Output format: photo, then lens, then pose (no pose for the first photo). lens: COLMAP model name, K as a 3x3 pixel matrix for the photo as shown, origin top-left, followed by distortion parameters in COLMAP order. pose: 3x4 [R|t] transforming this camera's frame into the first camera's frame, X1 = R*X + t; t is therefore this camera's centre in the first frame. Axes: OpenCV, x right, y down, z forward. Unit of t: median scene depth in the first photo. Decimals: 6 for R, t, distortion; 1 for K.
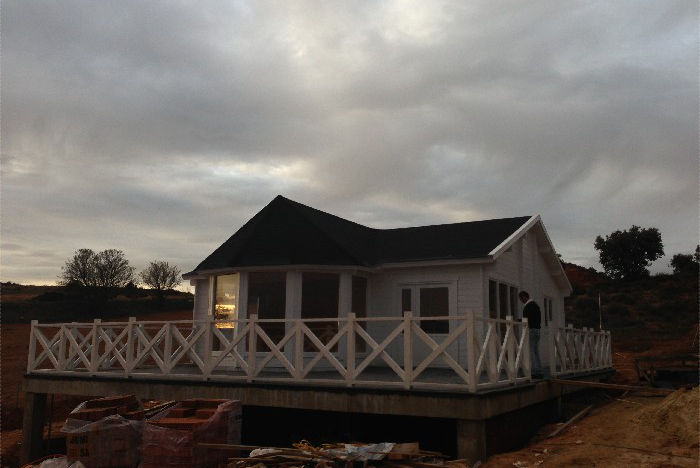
lens RADIAL K [[658.1, 0, 350.0], [0, 658.1, 234.0], [0, 0, 1]] dist [0.060084, -0.018047]
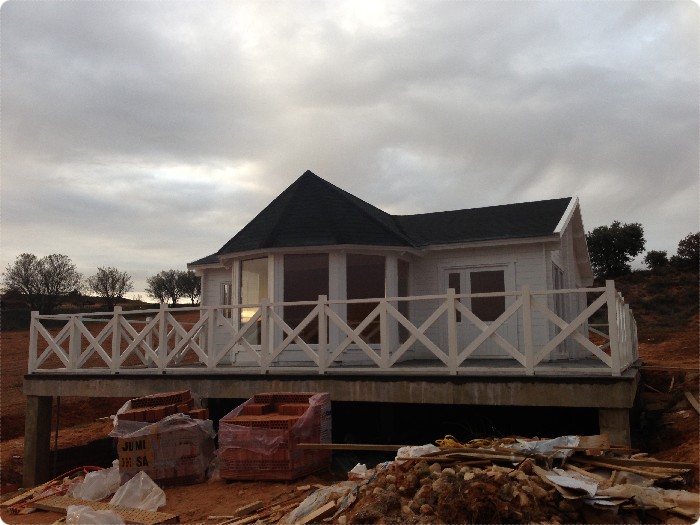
lens RADIAL K [[657.2, 0, 349.1], [0, 657.2, 291.0], [0, 0, 1]] dist [0.123076, -0.147201]
pose [[0.996073, -0.012574, 0.087636, -0.150987], [0.006139, 0.997290, 0.073313, 0.044773], [-0.088321, -0.072487, 0.993451, 0.130608]]
